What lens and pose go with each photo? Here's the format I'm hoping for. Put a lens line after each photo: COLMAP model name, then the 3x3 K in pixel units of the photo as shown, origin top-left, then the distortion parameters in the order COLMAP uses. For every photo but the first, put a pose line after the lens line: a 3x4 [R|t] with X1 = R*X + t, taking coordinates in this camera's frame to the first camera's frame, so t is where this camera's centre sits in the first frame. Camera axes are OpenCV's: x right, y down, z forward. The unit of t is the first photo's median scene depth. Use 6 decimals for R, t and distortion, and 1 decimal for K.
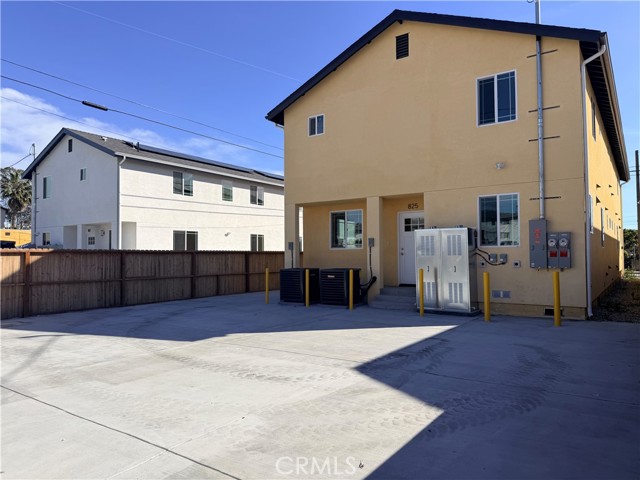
lens RADIAL K [[451.7, 0, 318.7], [0, 451.7, 240.2], [0, 0, 1]] dist [0.162838, -0.335620]
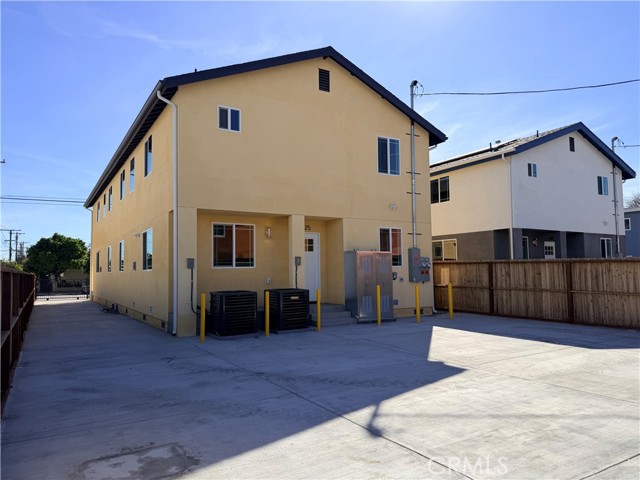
lens RADIAL K [[451.7, 0, 318.7], [0, 451.7, 240.2], [0, 0, 1]] dist [0.162838, -0.335620]
pose [[0.388712, 0.062669, 0.919226, -0.815675], [-0.021296, 0.998029, -0.059036, 0.017794], [-0.921113, 0.003372, 0.389280, 0.612920]]
